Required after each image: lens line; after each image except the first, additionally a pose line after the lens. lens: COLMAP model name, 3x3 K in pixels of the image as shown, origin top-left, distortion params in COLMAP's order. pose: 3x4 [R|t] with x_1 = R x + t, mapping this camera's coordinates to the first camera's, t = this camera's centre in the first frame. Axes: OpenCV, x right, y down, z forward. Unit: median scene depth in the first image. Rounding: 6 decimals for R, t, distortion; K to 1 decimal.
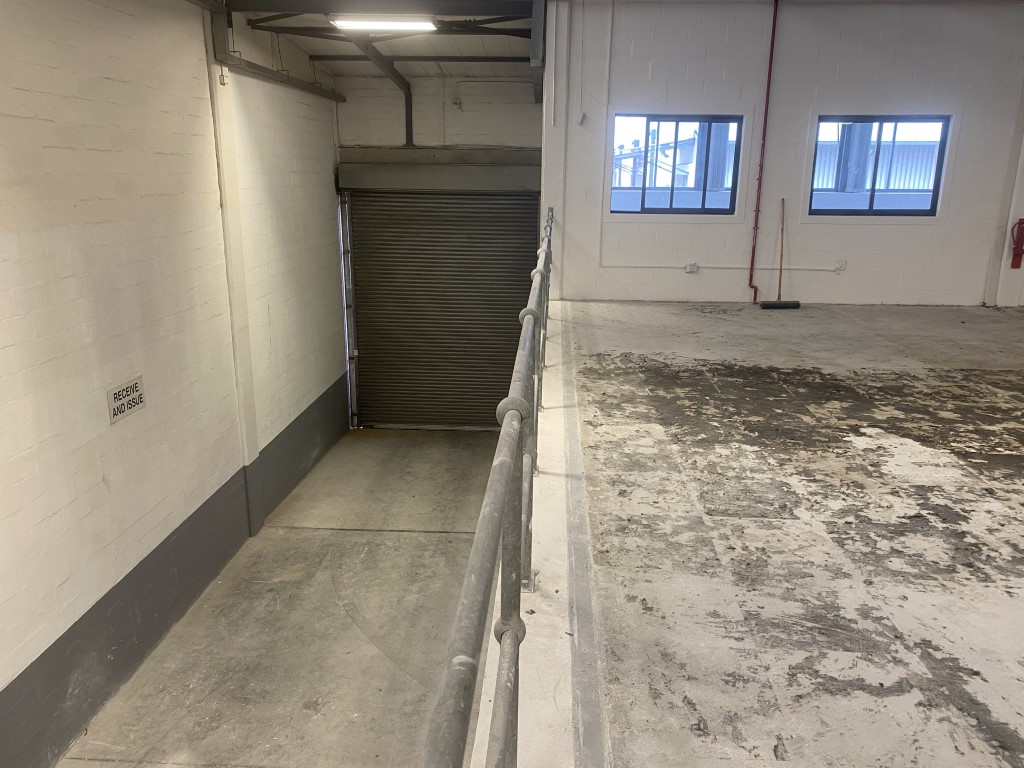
lens RADIAL K [[779.6, 0, 514.5], [0, 779.6, 390.5], [0, 0, 1]] dist [0.026772, -0.025171]
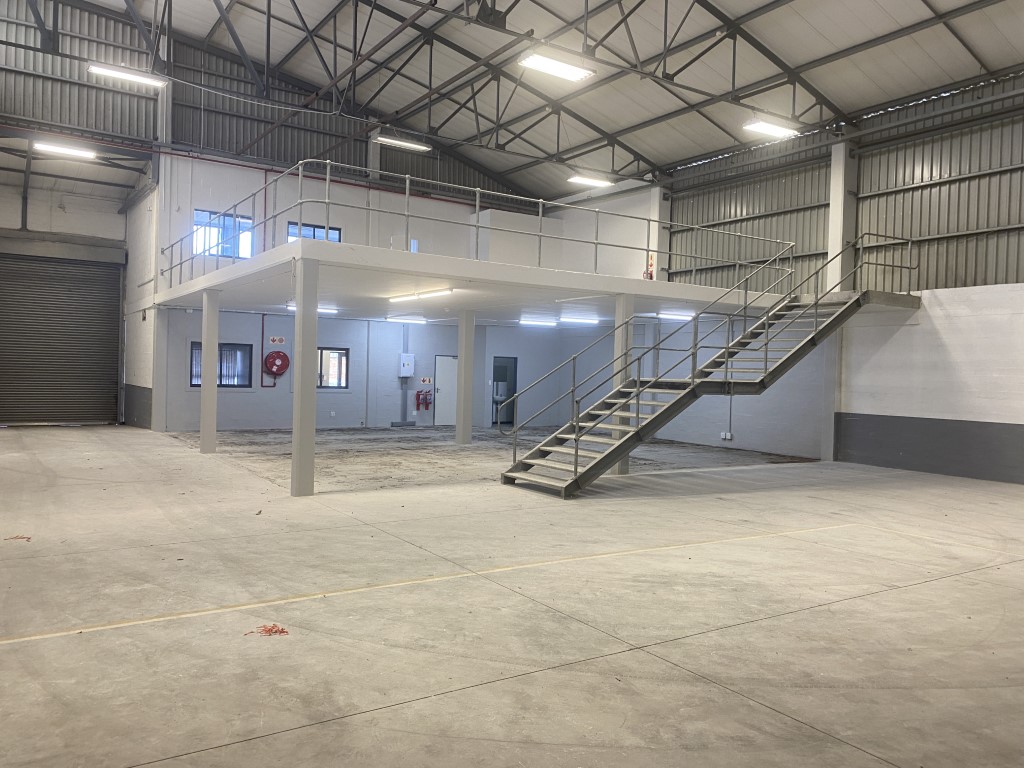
lens RADIAL K [[779.6, 0, 518.1], [0, 779.6, 385.3], [0, 0, 1]] dist [0.026772, -0.025171]
pose [[0.800058, -0.000713, 0.599922, -0.807907], [0.145174, 0.970509, -0.192451, 1.181802], [-0.582092, 0.241065, 0.776567, -1.911241]]
